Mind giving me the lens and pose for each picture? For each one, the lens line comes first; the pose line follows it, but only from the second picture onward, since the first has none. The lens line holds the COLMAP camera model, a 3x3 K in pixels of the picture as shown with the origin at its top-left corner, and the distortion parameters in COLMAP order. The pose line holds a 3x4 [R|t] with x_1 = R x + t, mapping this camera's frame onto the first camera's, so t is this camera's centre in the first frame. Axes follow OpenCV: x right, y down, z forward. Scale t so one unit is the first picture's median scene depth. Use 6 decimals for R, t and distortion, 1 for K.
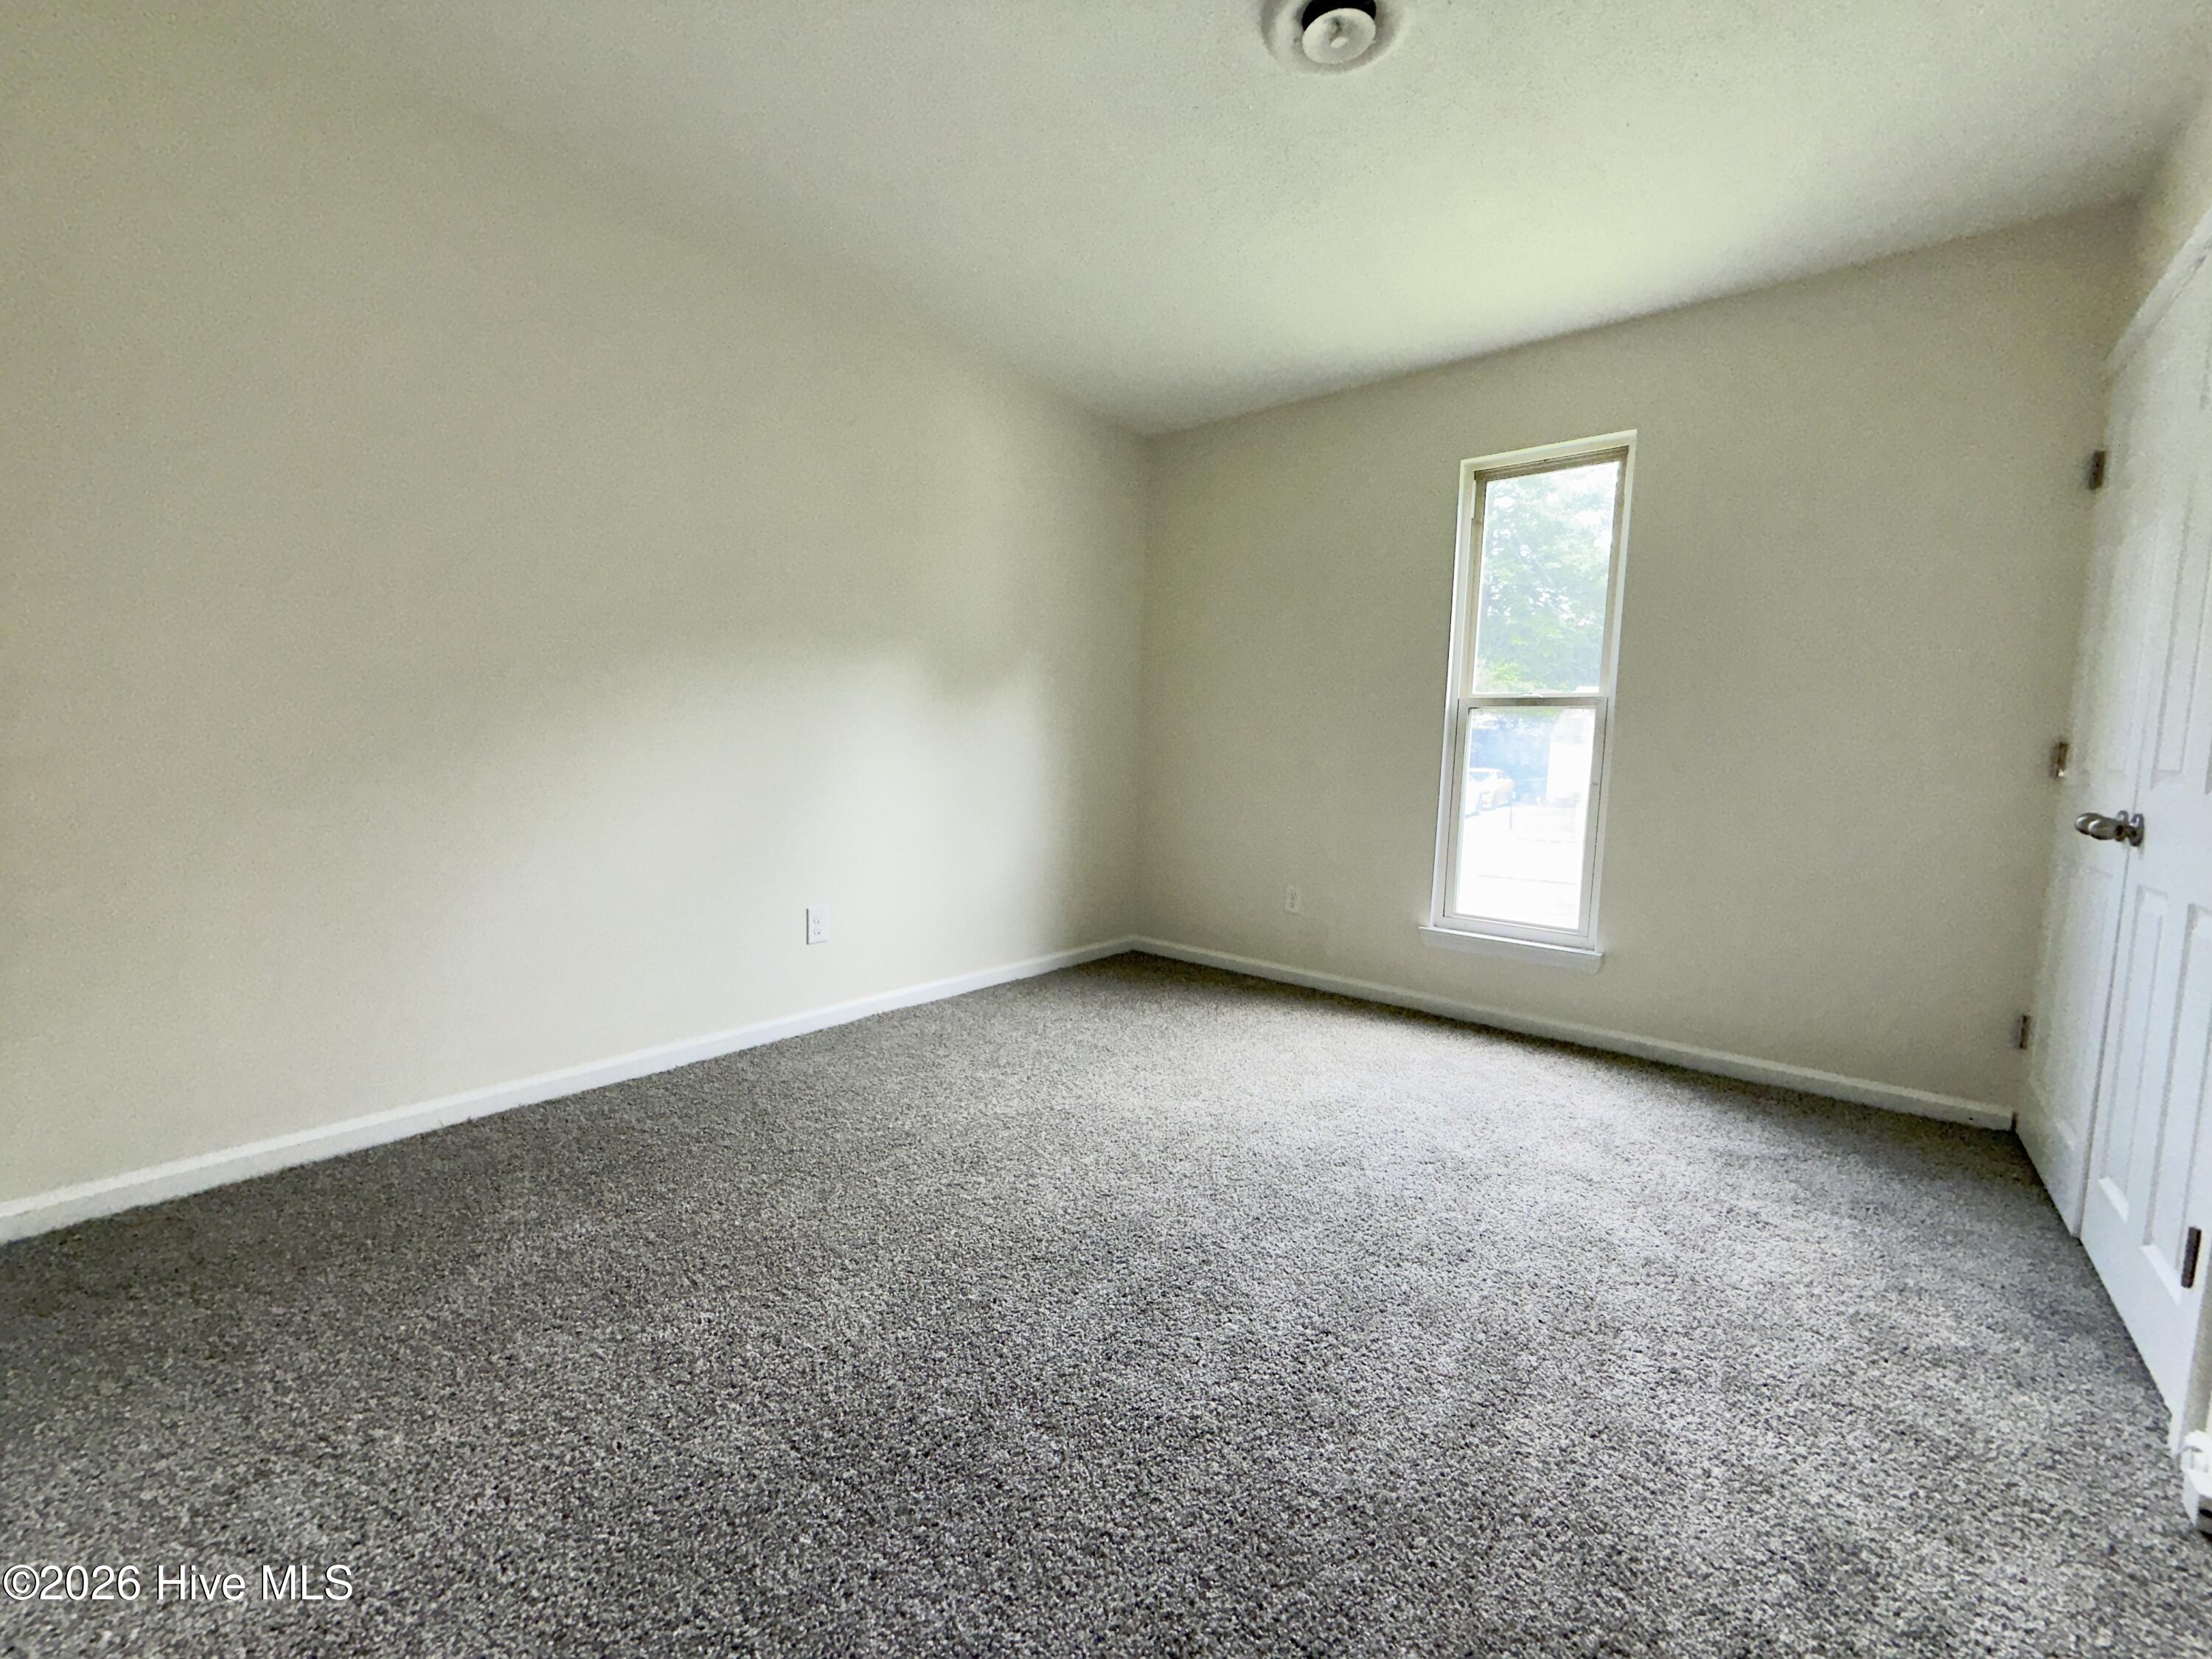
lens RADIAL K [[883.3, 0, 1107.5], [0, 883.3, 830.2], [0, 0, 1]] dist [0.000459, -0.000434]
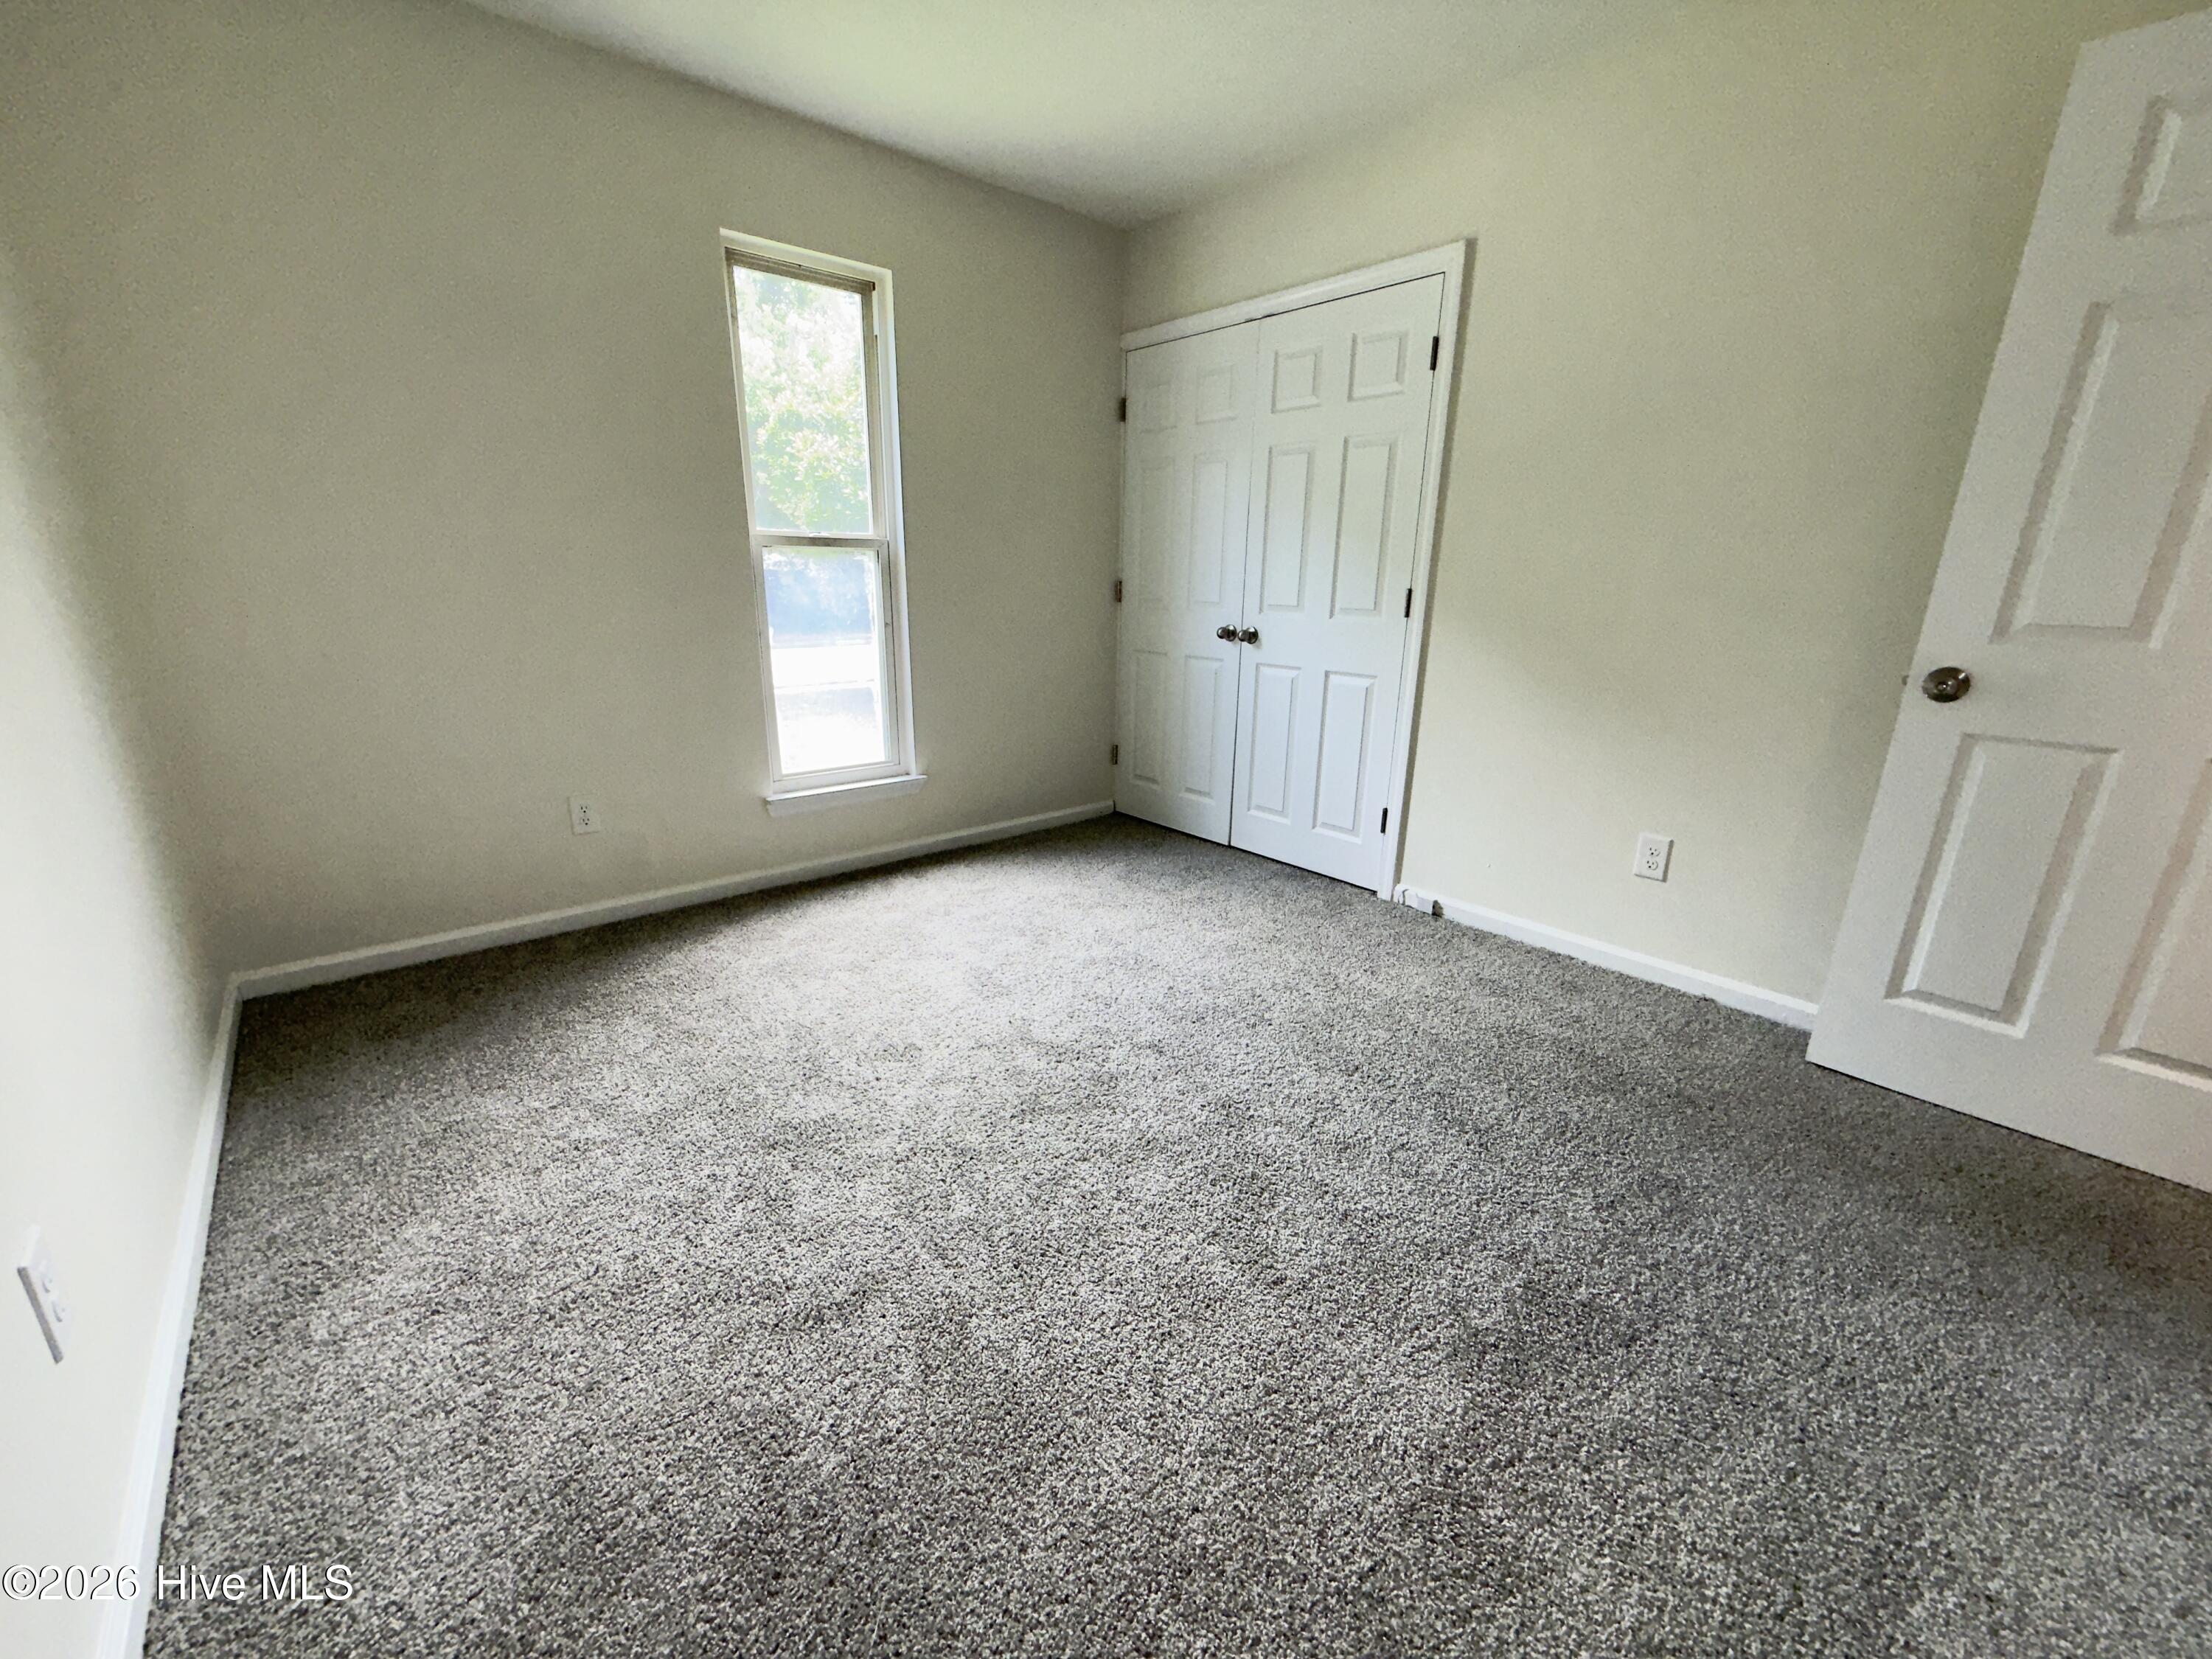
lens RADIAL K [[883.3, 0, 1092.3], [0, 883.3, 831.6], [0, 0, 1]] dist [0.000459, -0.000434]
pose [[0.180450, -0.305296, 0.935004, -0.499605], [0.081056, 0.951991, 0.295199, -0.111727], [-0.980239, 0.022519, 0.196533, 0.559785]]
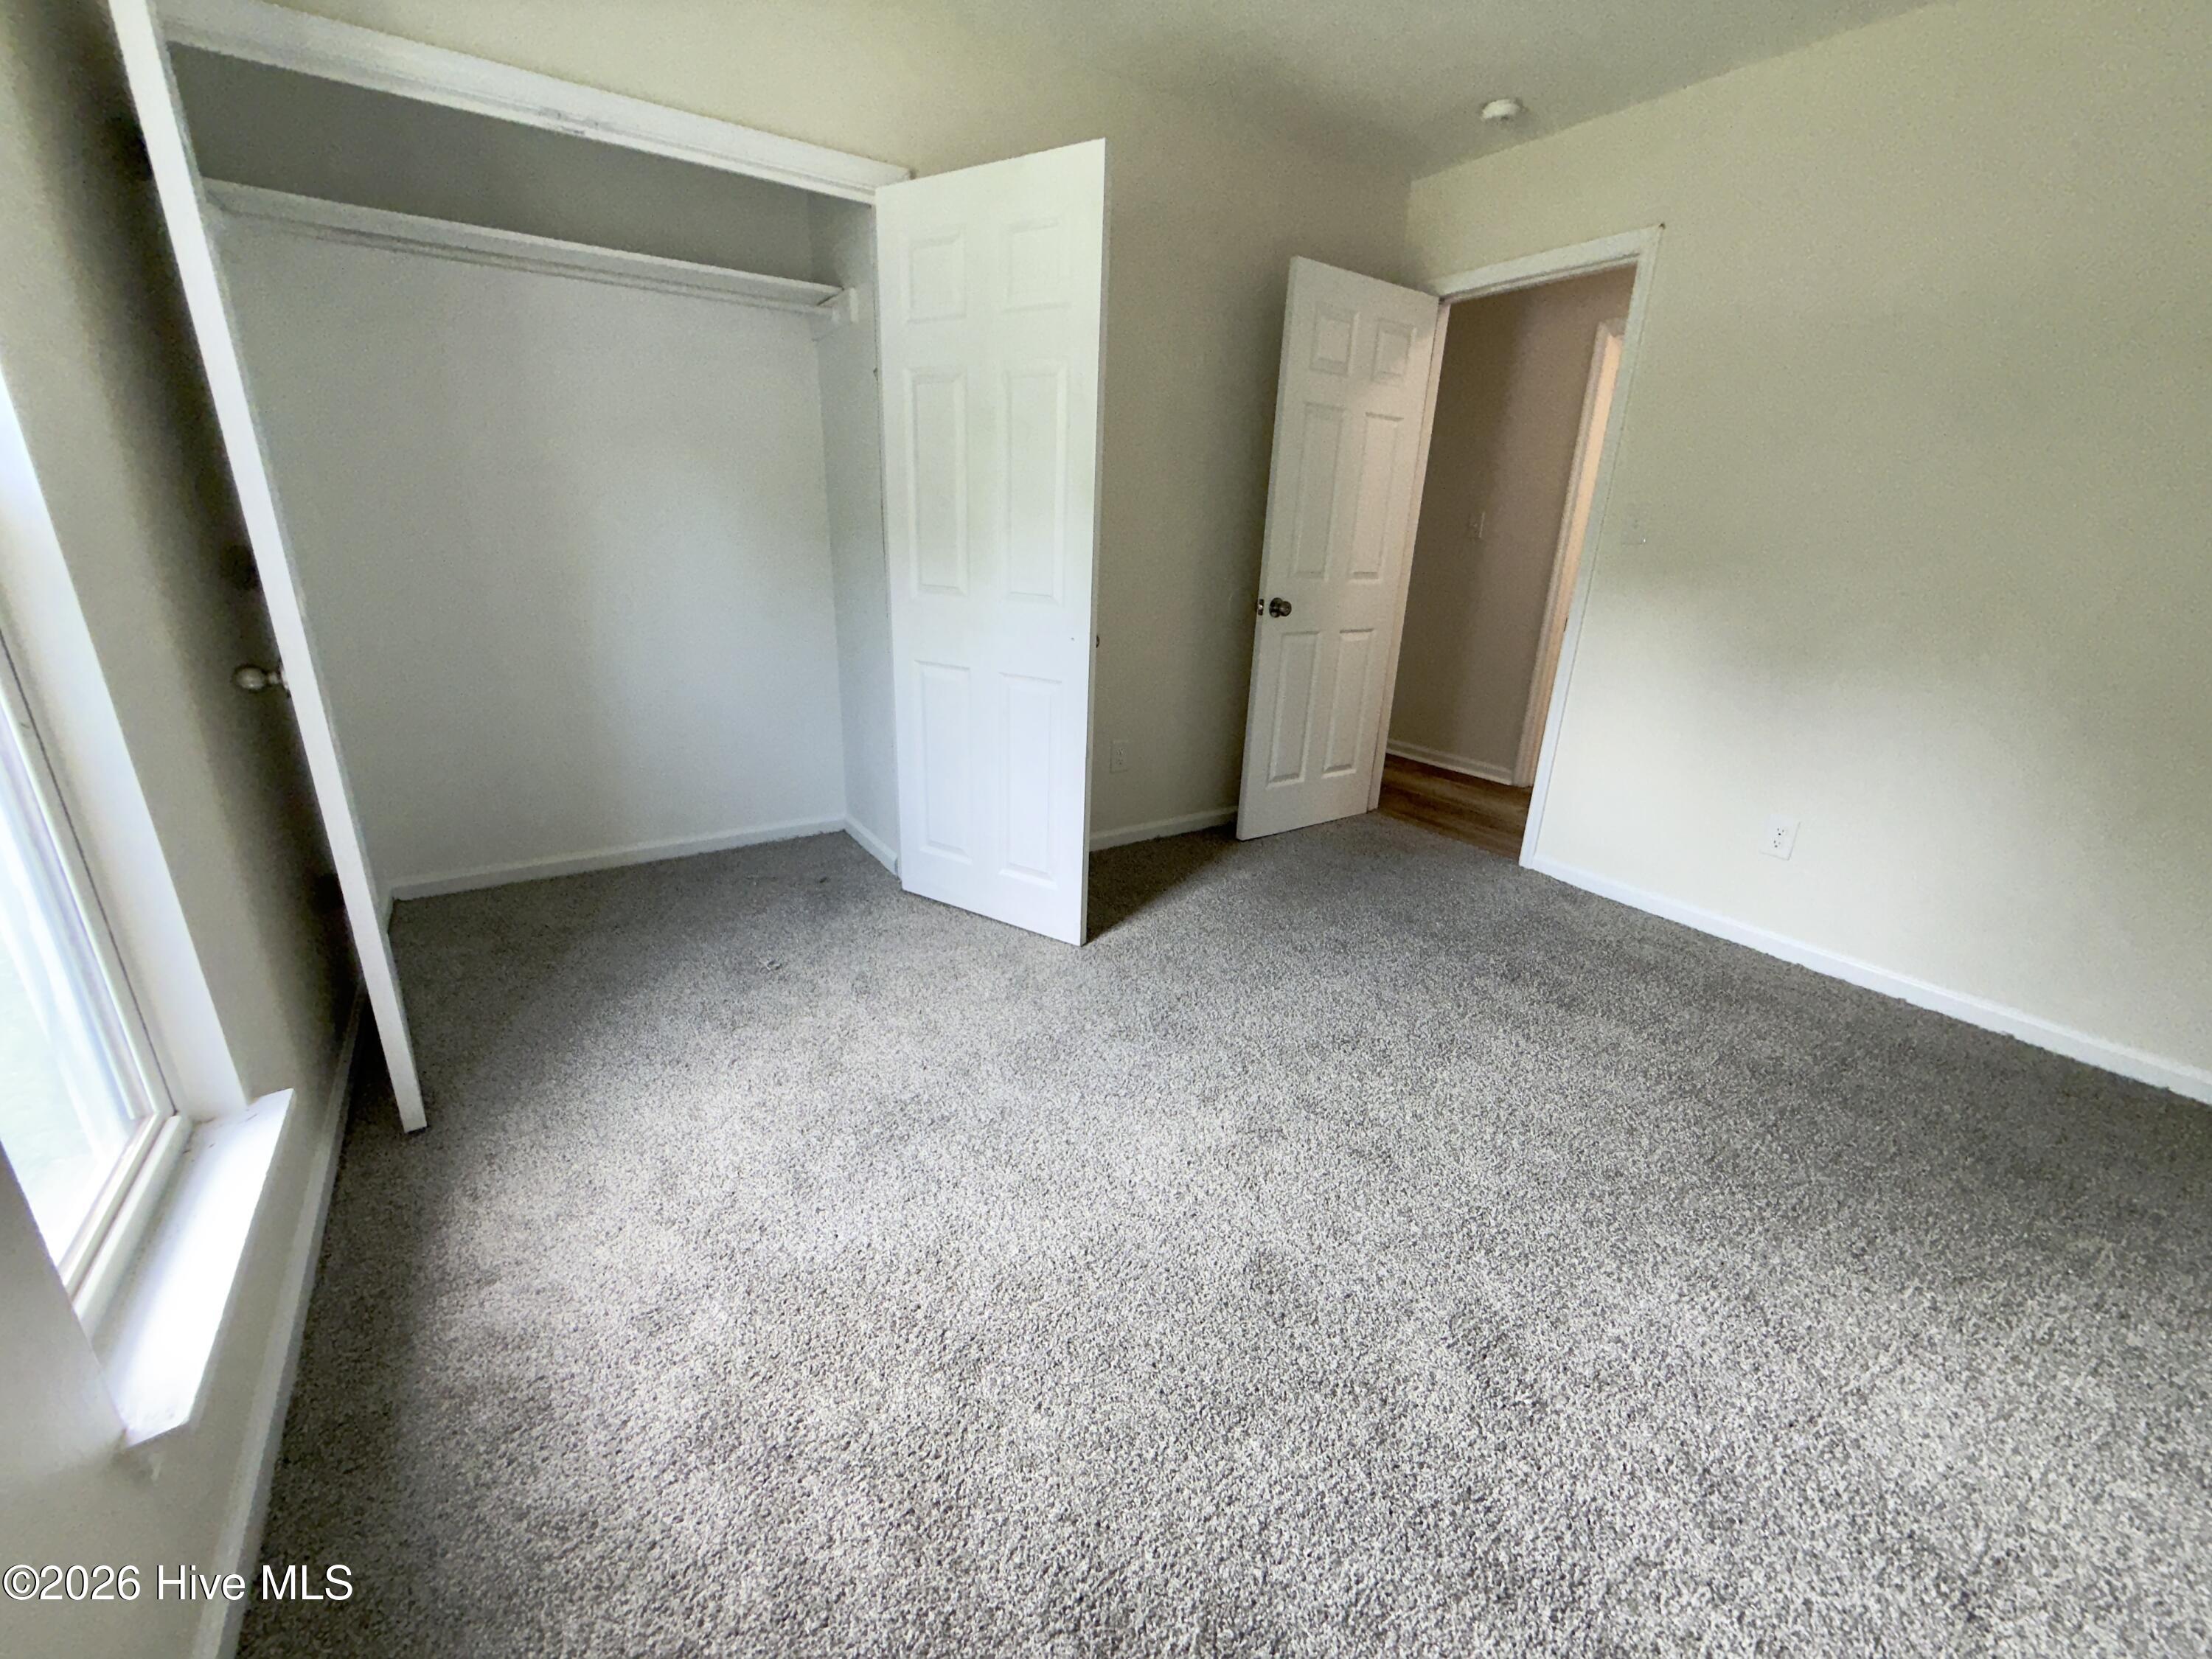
lens RADIAL K [[883.3, 0, 1103.2], [0, 883.3, 818.9], [0, 0, 1]] dist [0.000459, -0.000434]
pose [[-0.952574, -0.140297, 0.270036, 0.070135], [-0.023936, 0.919175, 0.393121, -0.161789], [-0.303364, 0.368013, -0.878940, 1.207318]]
